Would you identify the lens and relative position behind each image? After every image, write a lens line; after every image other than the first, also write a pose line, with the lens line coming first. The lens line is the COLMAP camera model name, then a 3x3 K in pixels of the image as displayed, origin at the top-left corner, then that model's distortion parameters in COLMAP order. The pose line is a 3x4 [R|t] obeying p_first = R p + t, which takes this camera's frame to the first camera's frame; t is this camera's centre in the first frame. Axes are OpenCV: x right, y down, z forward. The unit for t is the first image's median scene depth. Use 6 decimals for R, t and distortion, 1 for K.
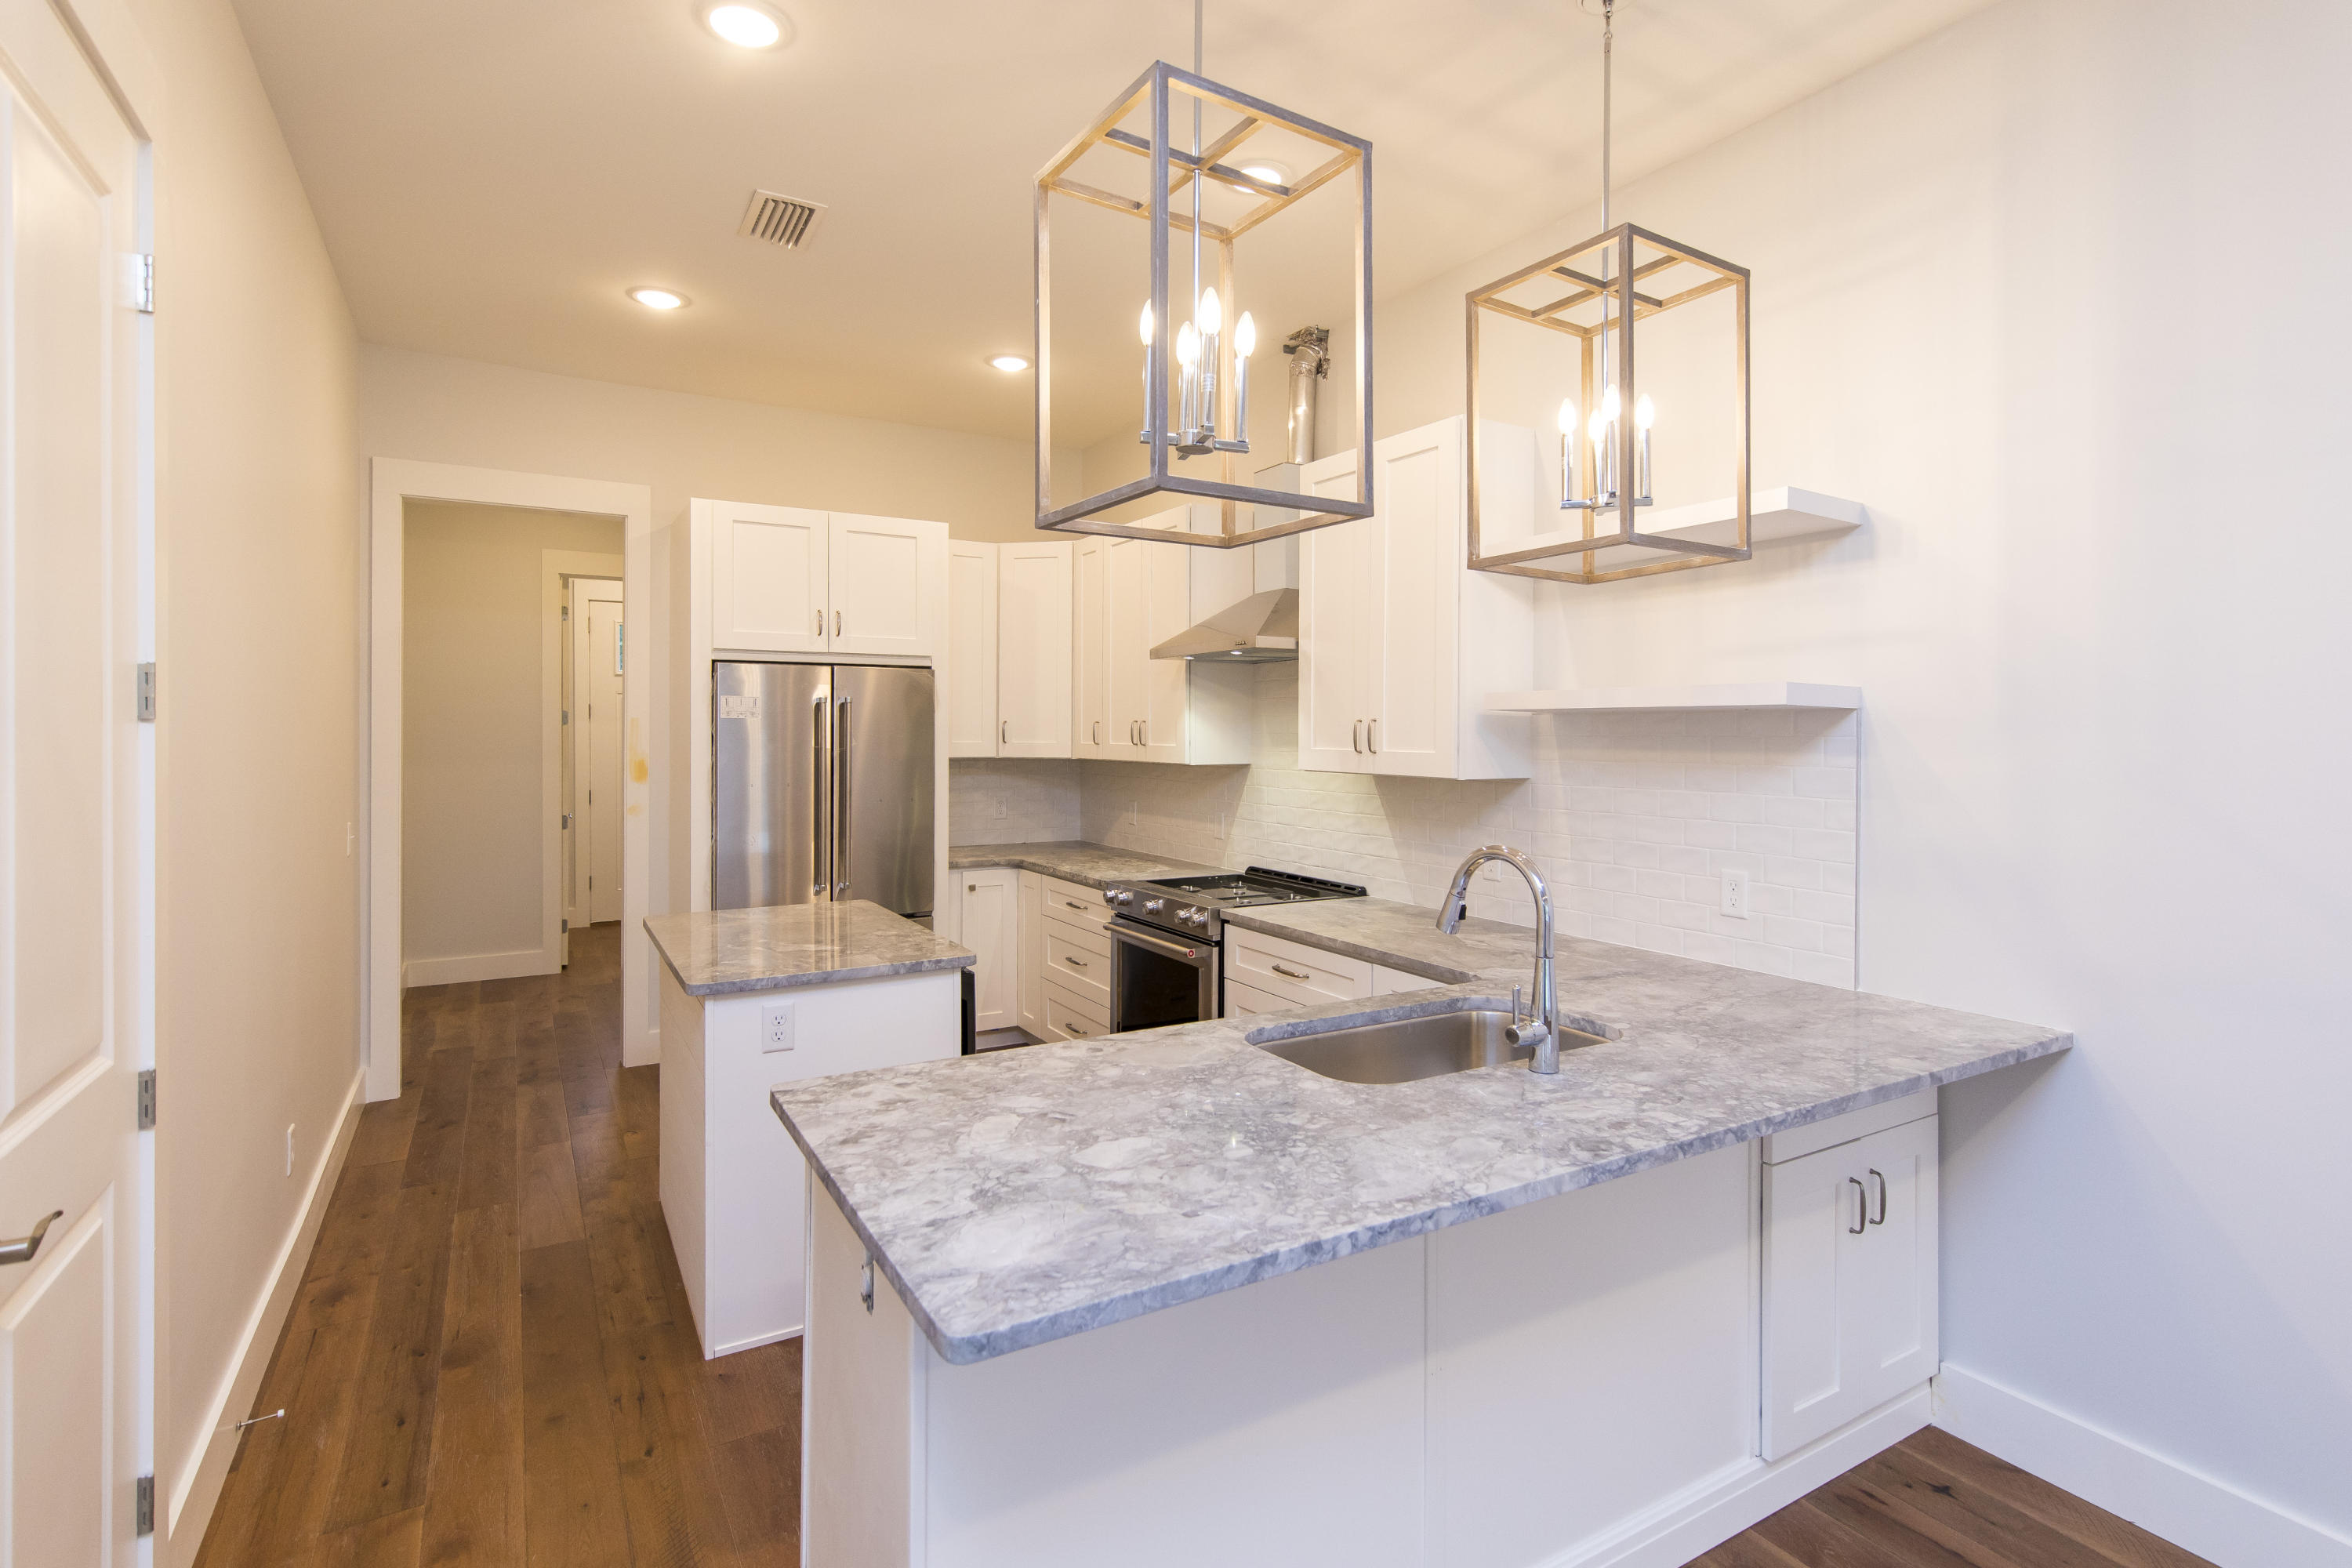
lens RADIAL K [[1124.4, 0, 1184.6], [0, 1124.4, 755.2], [0, 0, 1]] dist [0.005728, 0.000000]
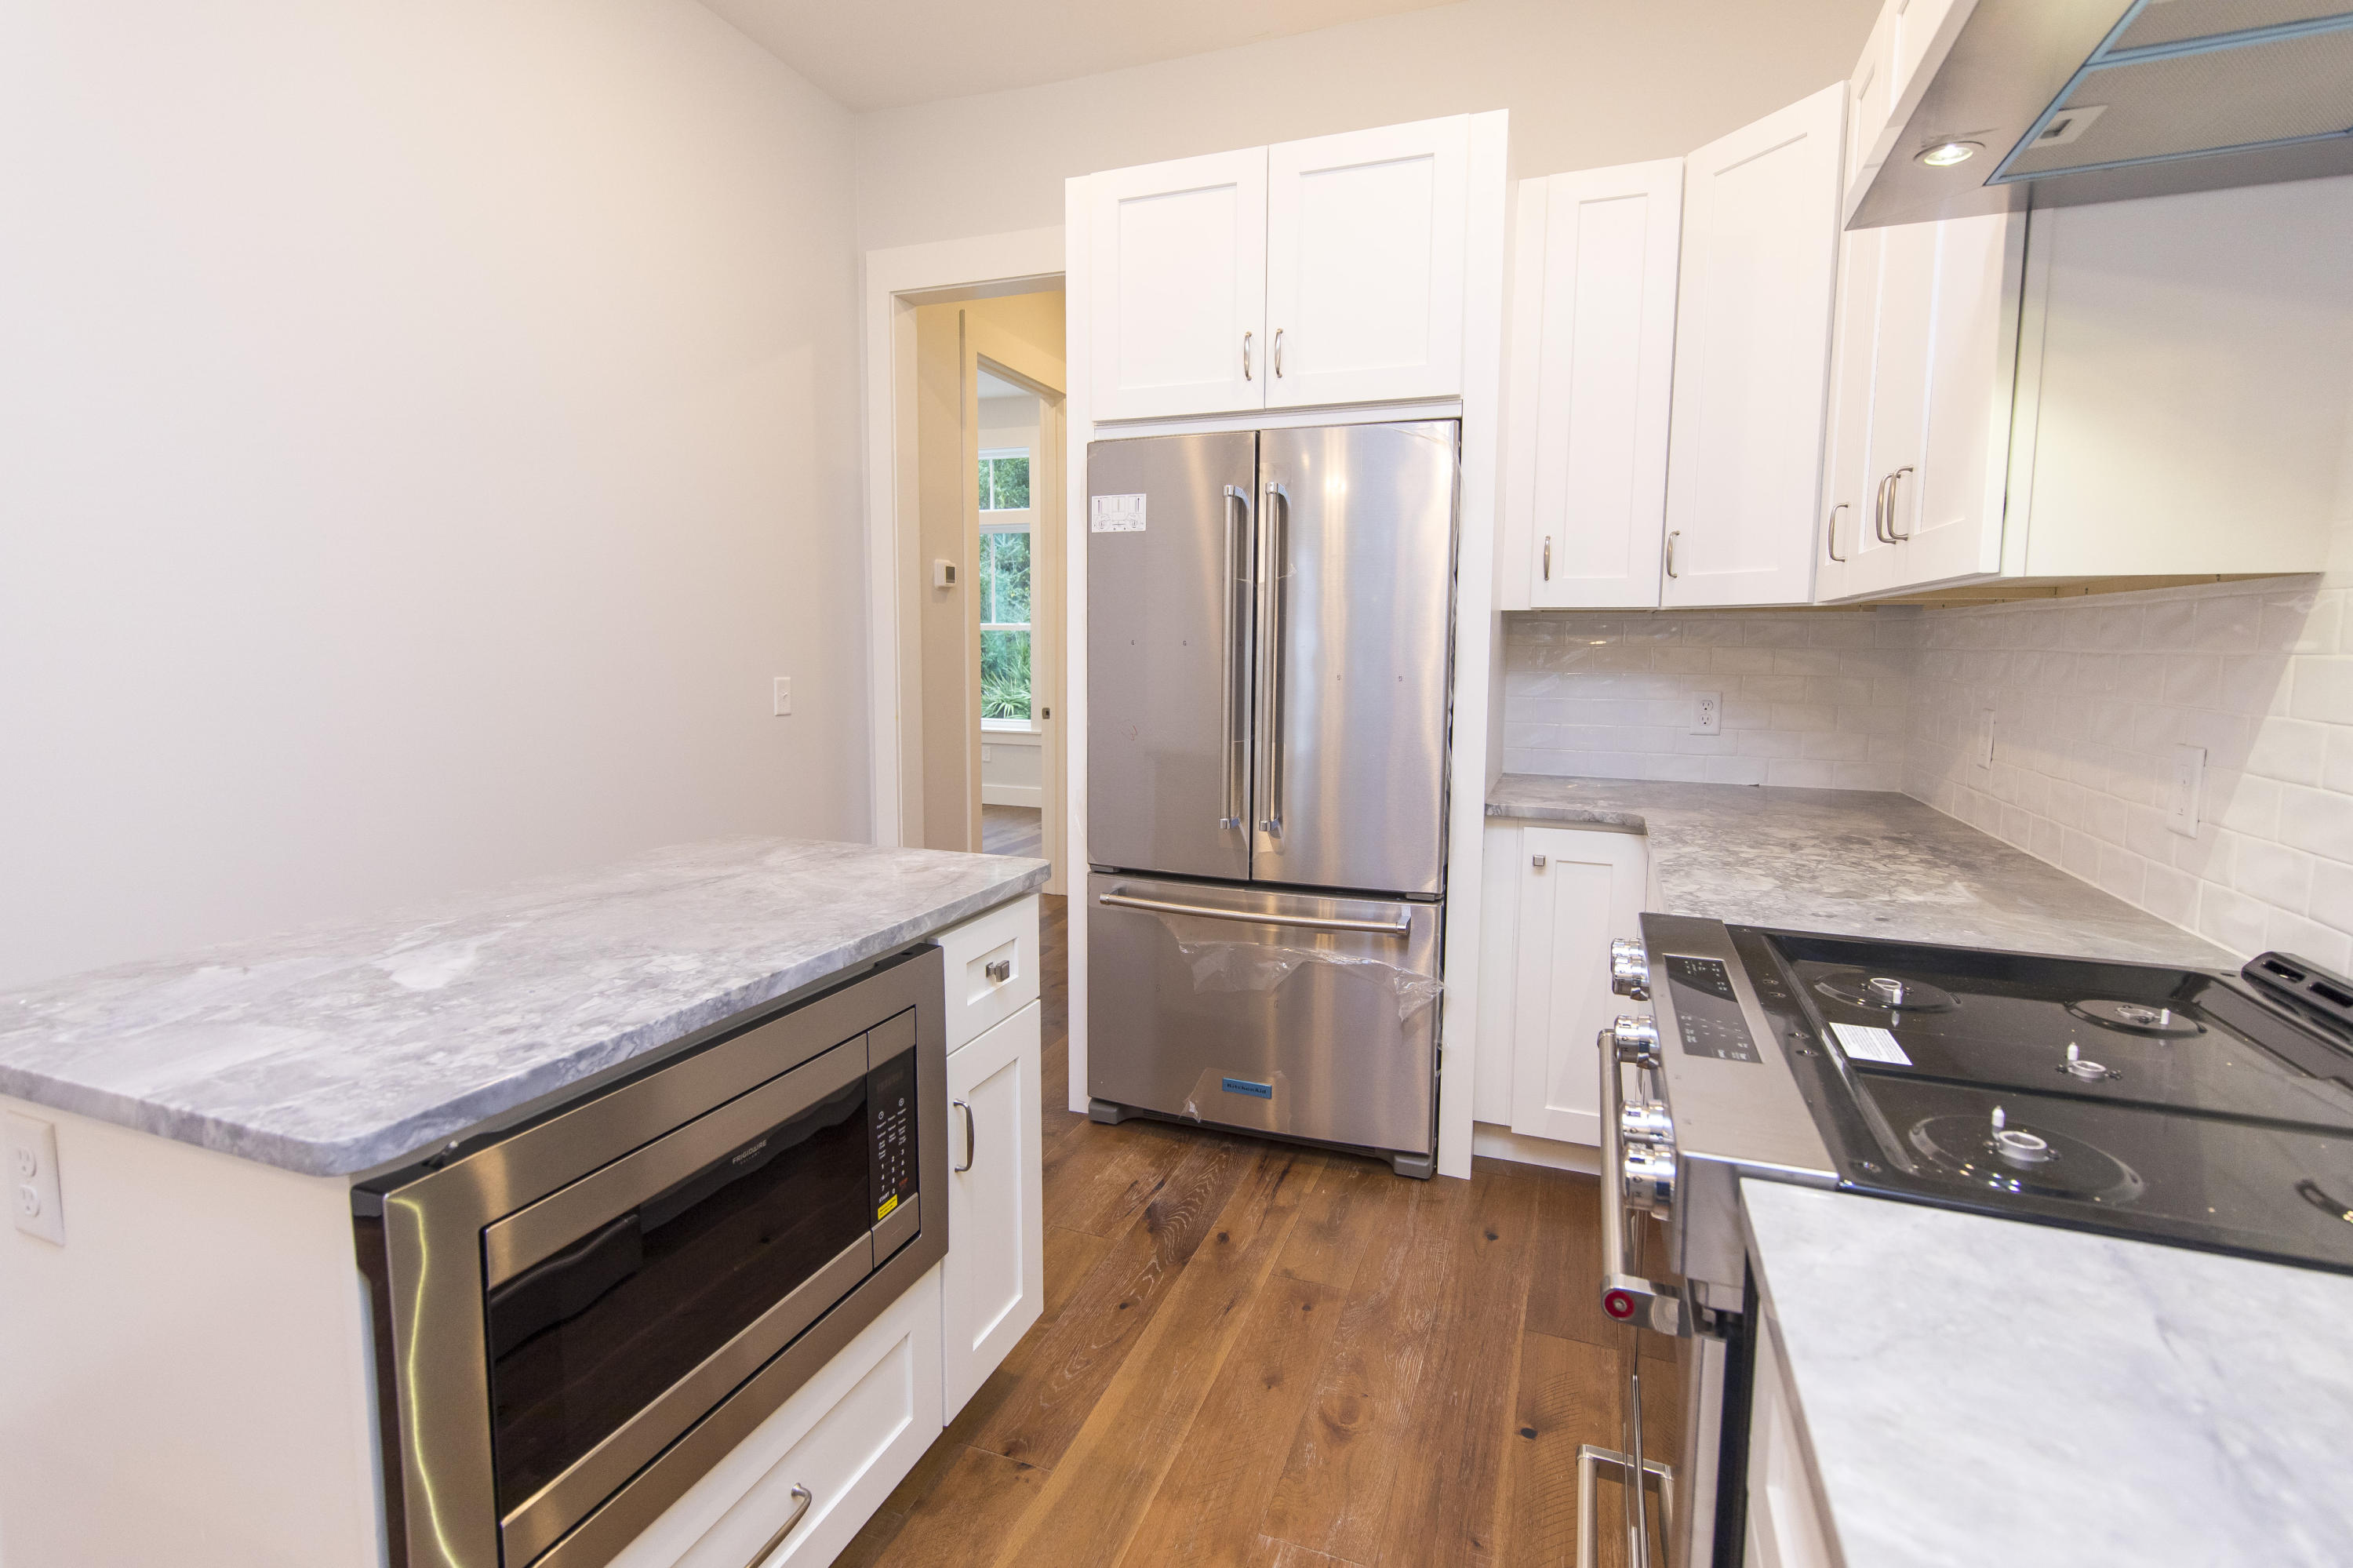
lens RADIAL K [[1089.5, 0, 1186.8], [0, 1089.5, 750.5], [0, 0, 1]] dist [-0.003069, -0.000401]
pose [[0.629300, 0.079660, -0.773069, 0.086183], [-0.018835, 0.996004, 0.087300, 0.029119], [0.776934, -0.040377, 0.628286, 0.579341]]
